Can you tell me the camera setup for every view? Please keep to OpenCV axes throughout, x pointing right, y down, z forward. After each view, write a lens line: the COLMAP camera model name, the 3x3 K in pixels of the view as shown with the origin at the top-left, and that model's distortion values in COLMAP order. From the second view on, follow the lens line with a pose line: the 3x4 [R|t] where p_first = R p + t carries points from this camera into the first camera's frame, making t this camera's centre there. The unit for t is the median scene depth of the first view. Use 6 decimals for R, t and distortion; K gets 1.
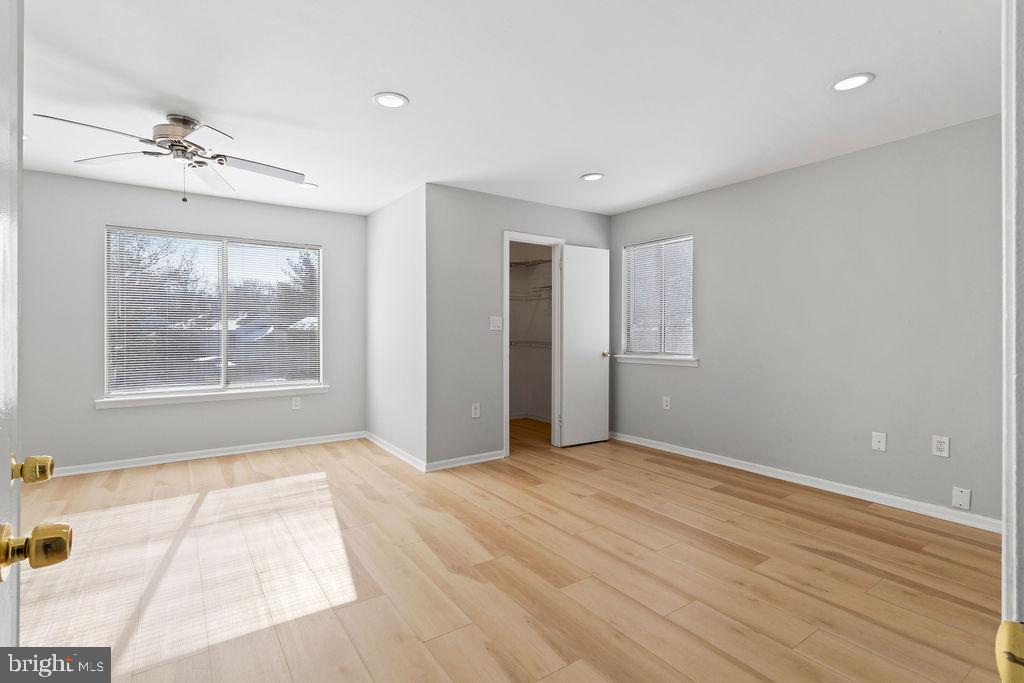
lens RADIAL K [[486.8, 0, 502.6], [0, 486.8, 335.1], [0, 0, 1]] dist [0.013555, -0.001919]
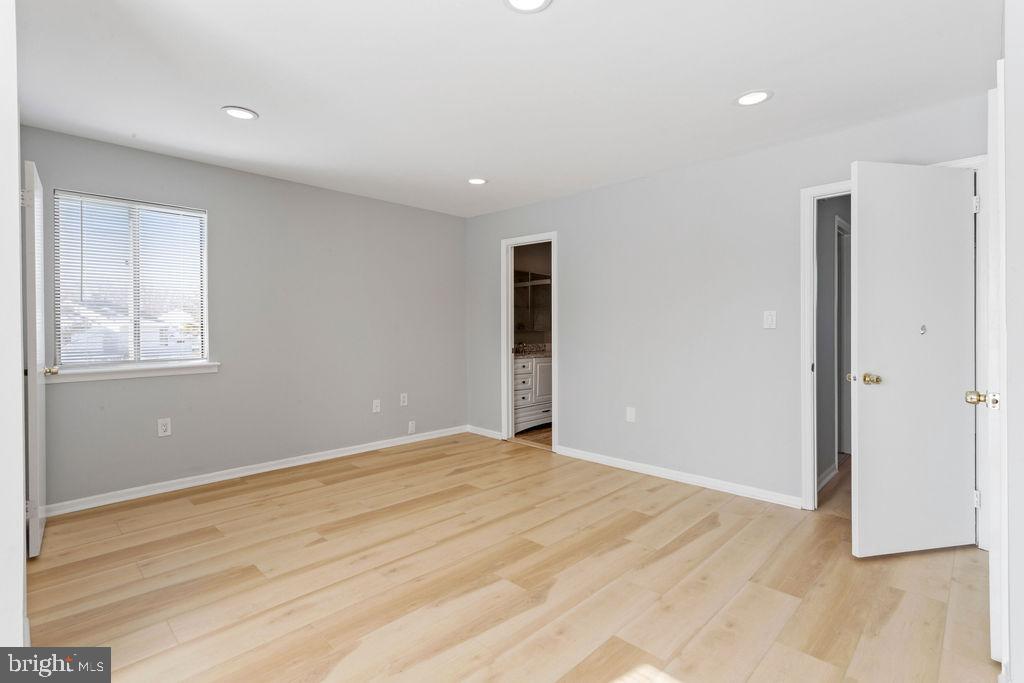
lens RADIAL K [[486.8, 0, 504.6], [0, 486.8, 334.1], [0, 0, 1]] dist [0.013555, -0.001919]
pose [[-0.198247, -0.010183, 0.980099, -0.742812], [0.010090, 0.999872, 0.012430, -0.009593], [-0.980100, 0.012354, -0.198119, 0.962968]]
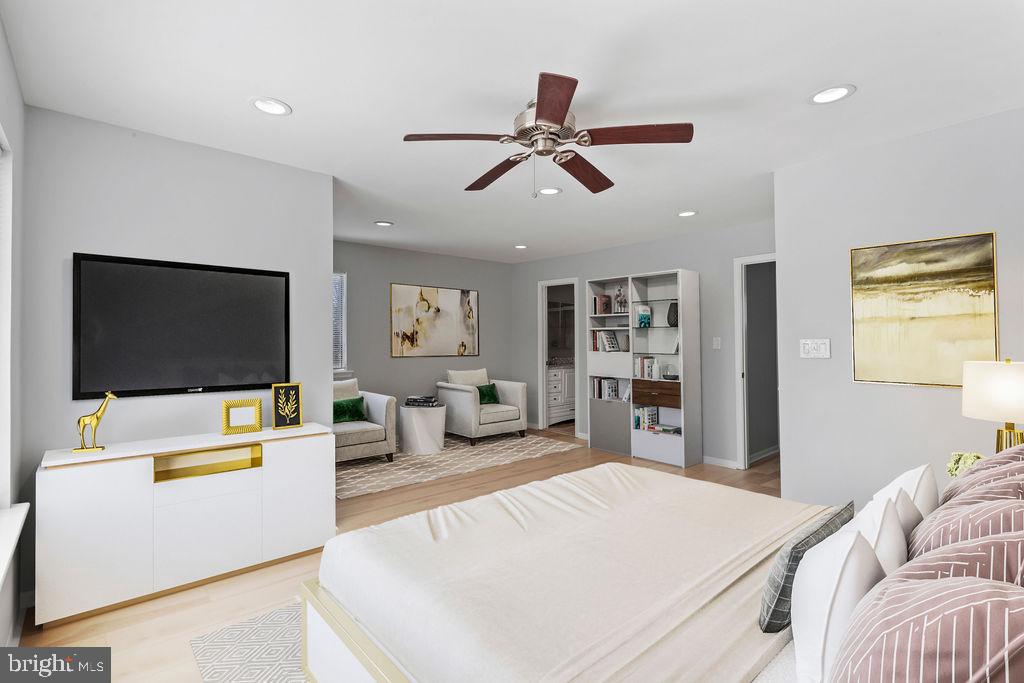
lens RADIAL K [[486.8, 0, 505.8], [0, 486.8, 342.7], [0, 0, 1]] dist [0.013555, -0.001919]
pose [[-0.126924, -0.004271, 0.991903, -1.307758], [0.010047, 0.999934, 0.005591, -0.039997], [-0.991862, 0.010675, -0.126873, 1.072490]]
